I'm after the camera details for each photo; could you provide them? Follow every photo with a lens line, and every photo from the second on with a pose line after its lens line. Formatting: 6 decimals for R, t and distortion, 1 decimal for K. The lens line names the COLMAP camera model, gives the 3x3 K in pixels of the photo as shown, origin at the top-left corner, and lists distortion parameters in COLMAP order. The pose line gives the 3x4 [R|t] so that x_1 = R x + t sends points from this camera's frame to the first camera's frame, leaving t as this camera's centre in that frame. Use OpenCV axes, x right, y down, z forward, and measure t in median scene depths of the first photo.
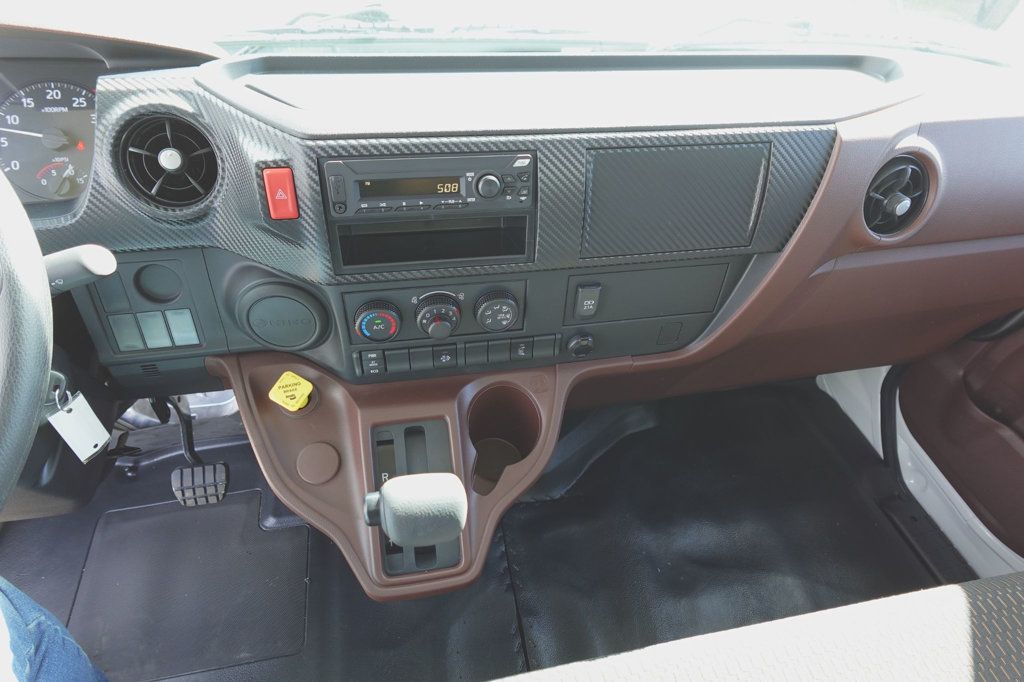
lens RADIAL K [[560.7, 0, 515.3], [0, 560.7, 327.8], [0, 0, 1]] dist [0.002268, -0.001985]
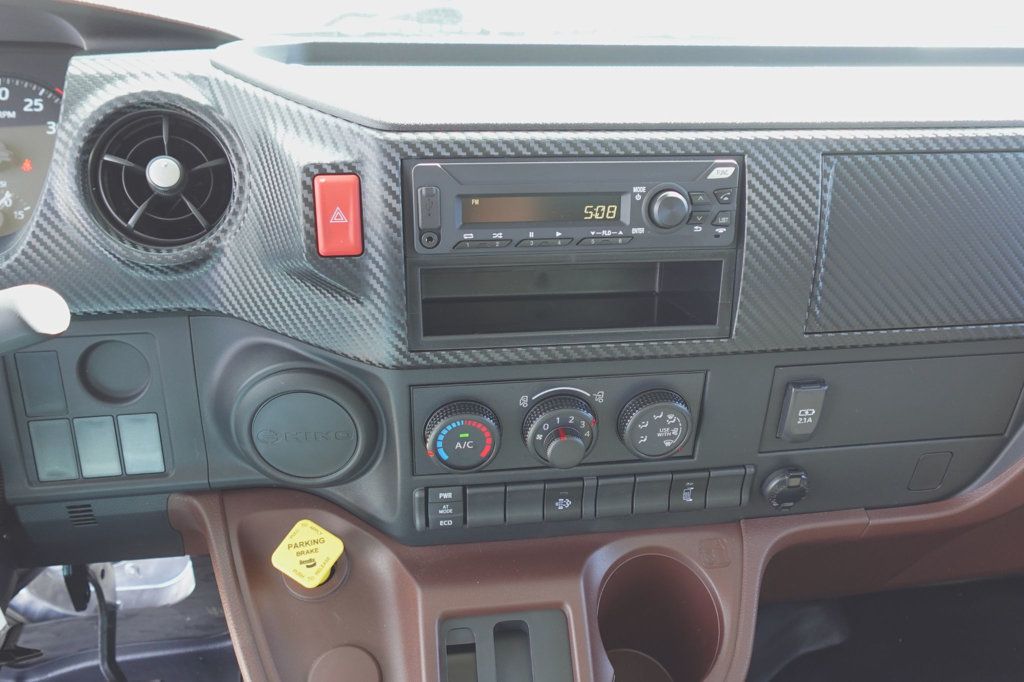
lens RADIAL K [[783.4, 0, 512.0], [0, 783.4, 341.0], [0, 0, 1]] dist [-0.008244, 0.007499]
pose [[0.998896, 0.009733, -0.045963, -0.156481], [-0.018570, 0.980436, -0.195962, 0.053717], [0.043156, 0.196599, 0.979534, 0.158287]]
